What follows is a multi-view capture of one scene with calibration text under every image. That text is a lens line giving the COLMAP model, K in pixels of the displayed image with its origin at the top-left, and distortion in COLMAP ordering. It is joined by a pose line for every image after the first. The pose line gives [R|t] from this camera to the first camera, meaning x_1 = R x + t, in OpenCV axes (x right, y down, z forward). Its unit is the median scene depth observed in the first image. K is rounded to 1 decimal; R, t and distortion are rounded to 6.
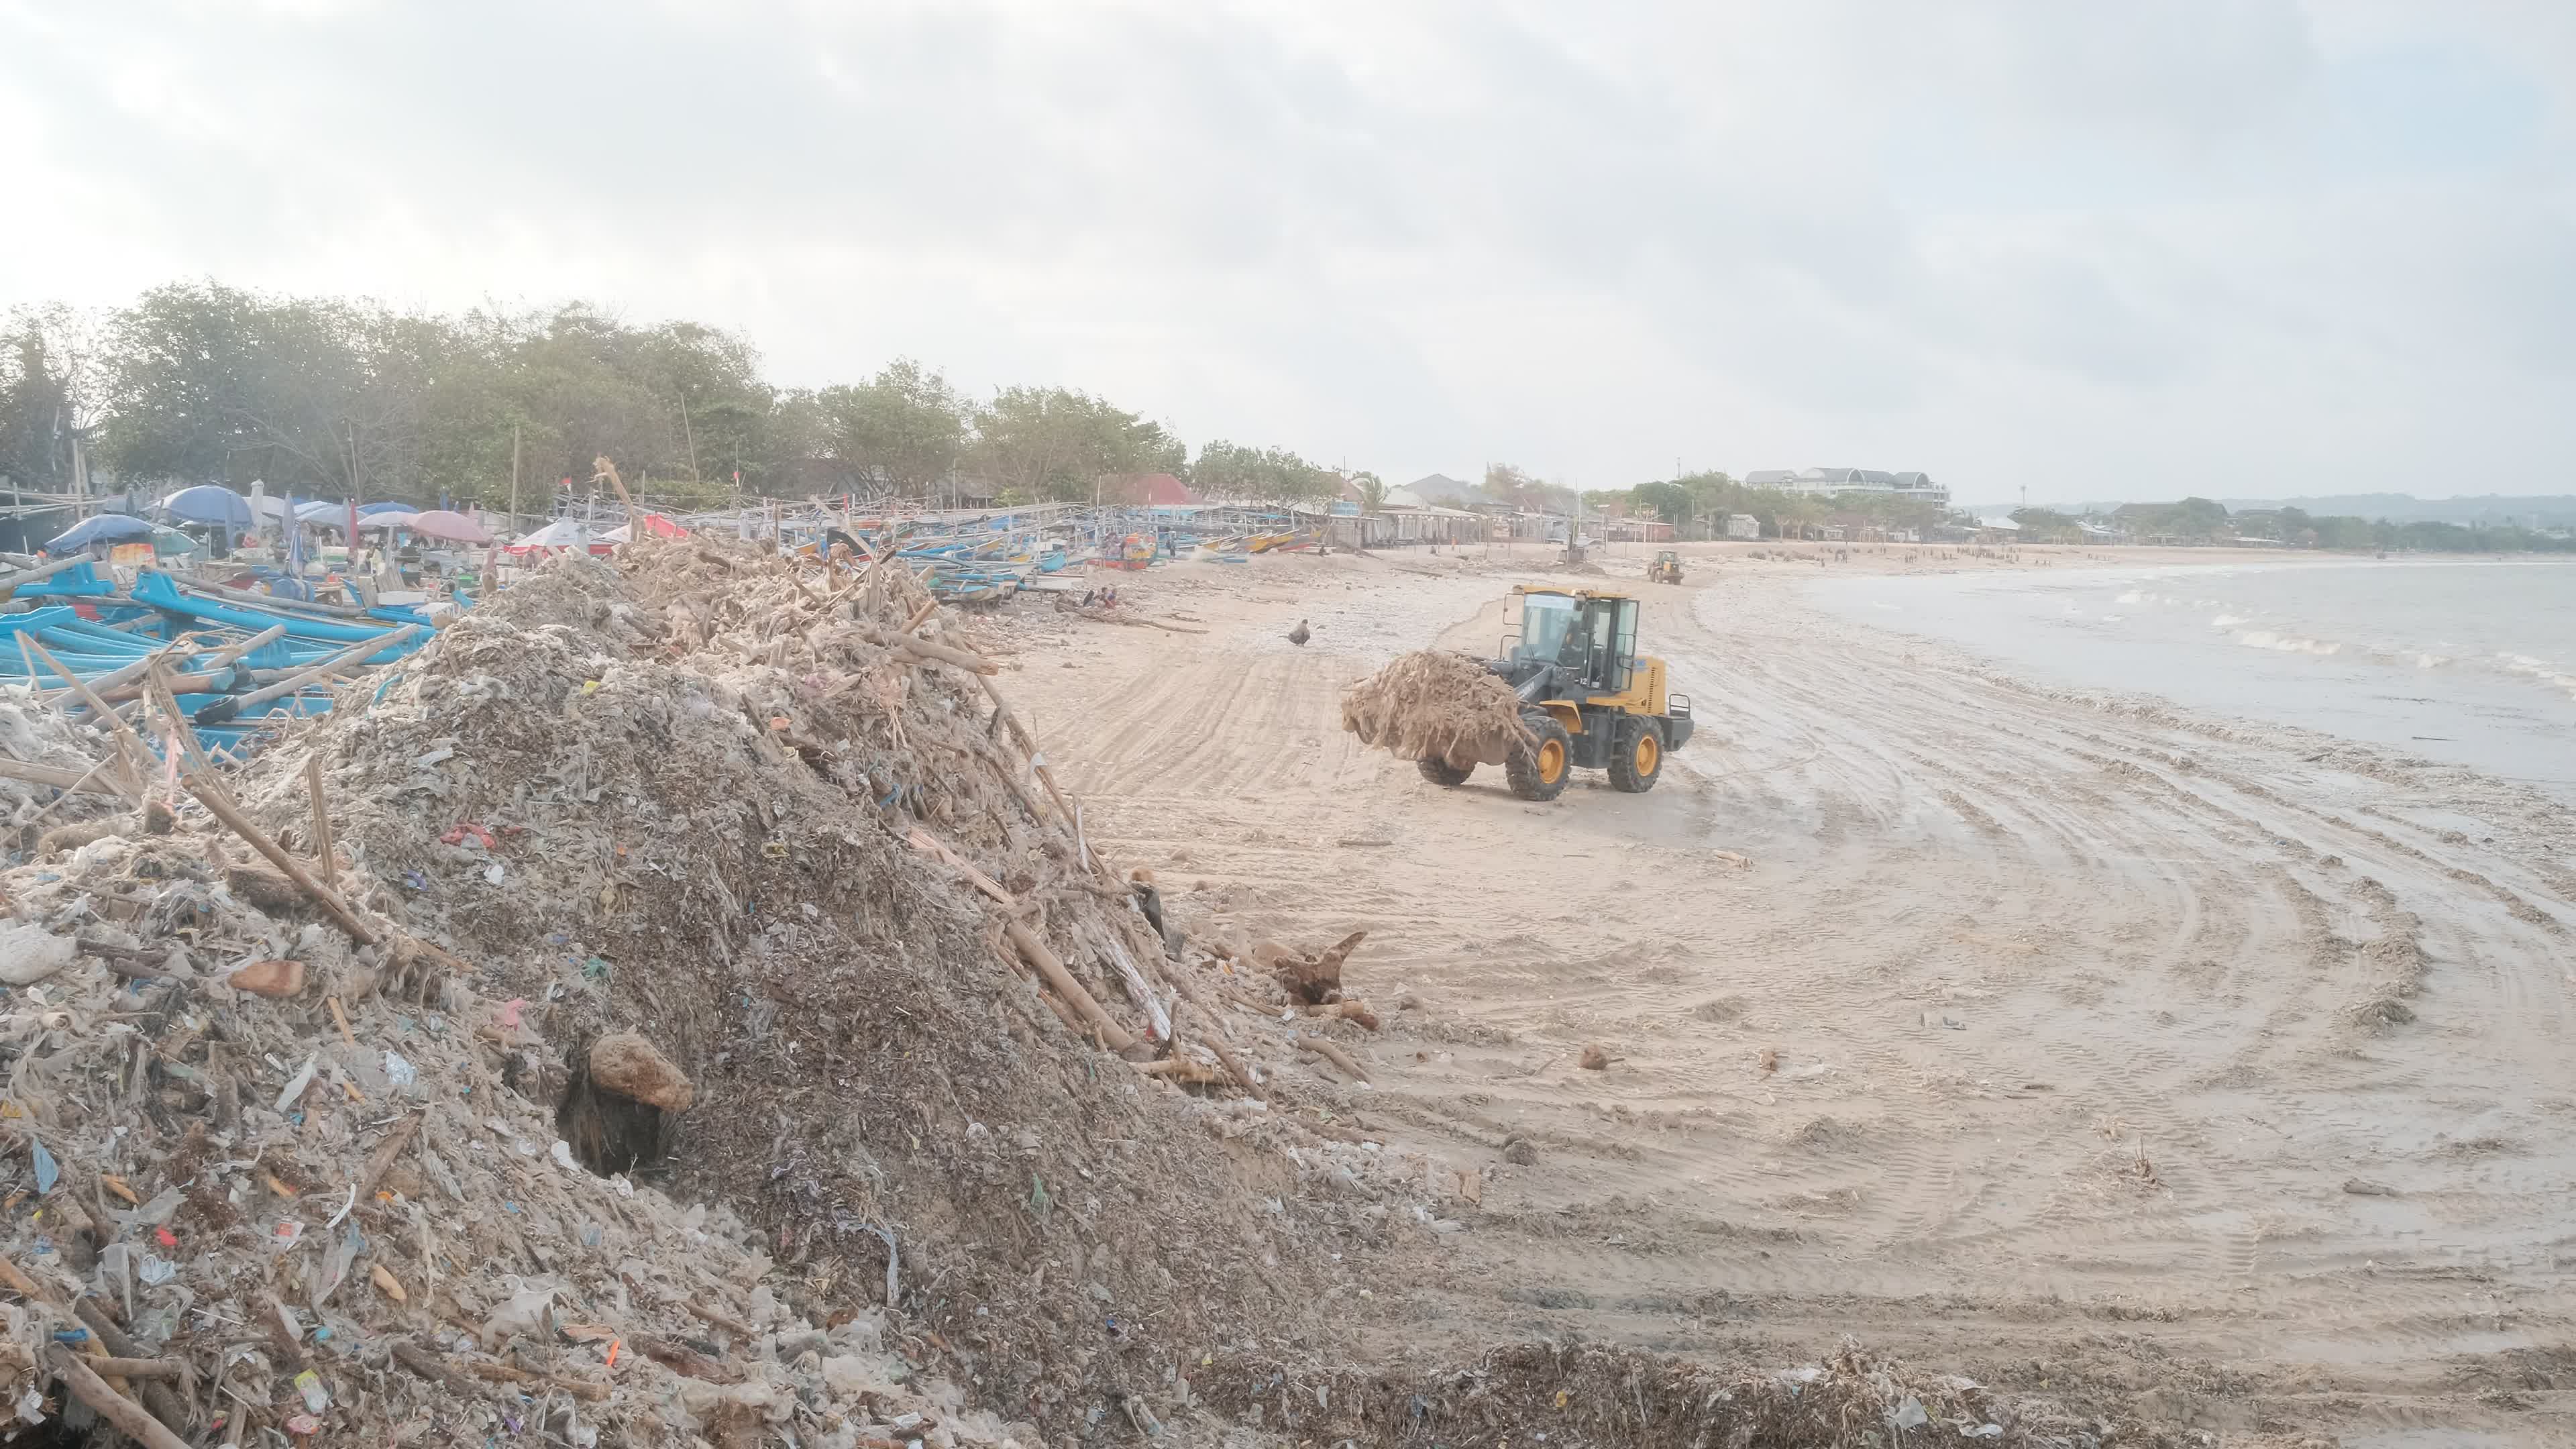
lens RADIAL K [[2030.4, 0, 1288.0], [0, 2030.4, 724.5], [0, 0, 1]] dist [-0.110226, 0.099909]
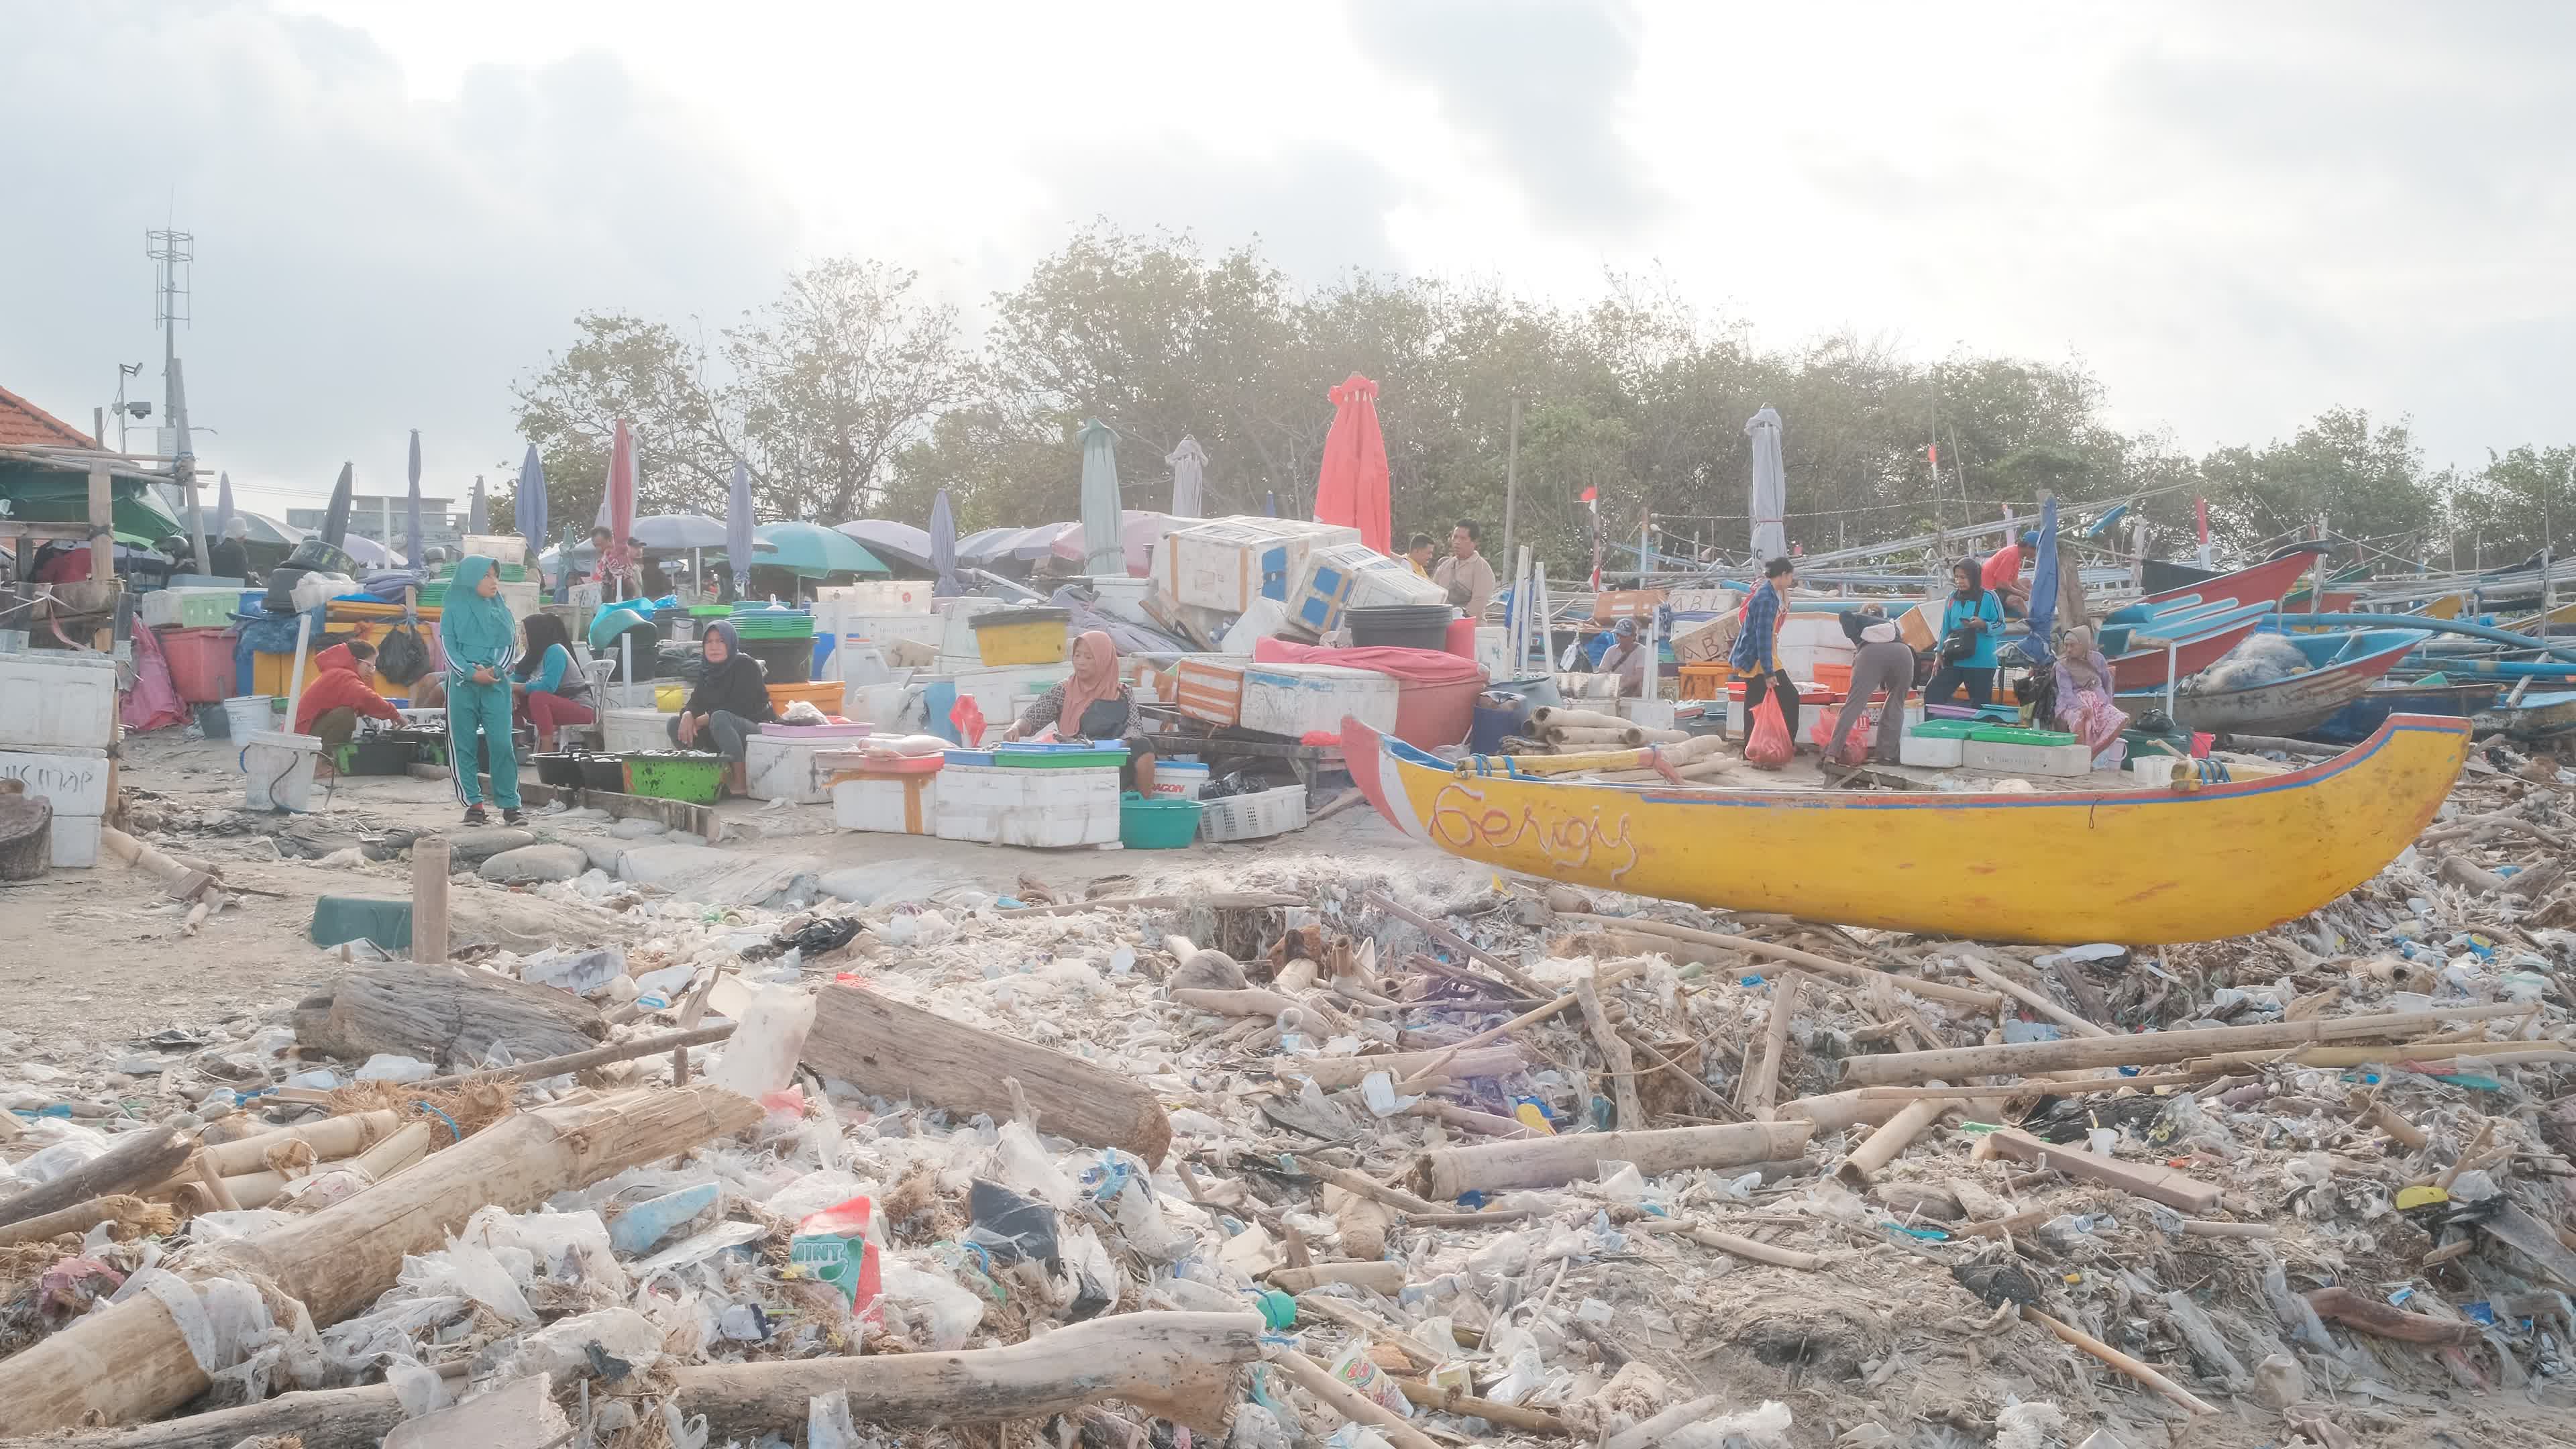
lens RADIAL K [[2040.9, 0, 1300.1], [0, 2040.9, 717.9], [0, 0, 1]] dist [-0.108816, 0.109370]
pose [[0.785621, -0.017291, -0.618466, -0.062213], [-0.038109, 0.996359, -0.076264, -0.015319], [0.617533, 0.083483, 0.782102, 0.324017]]
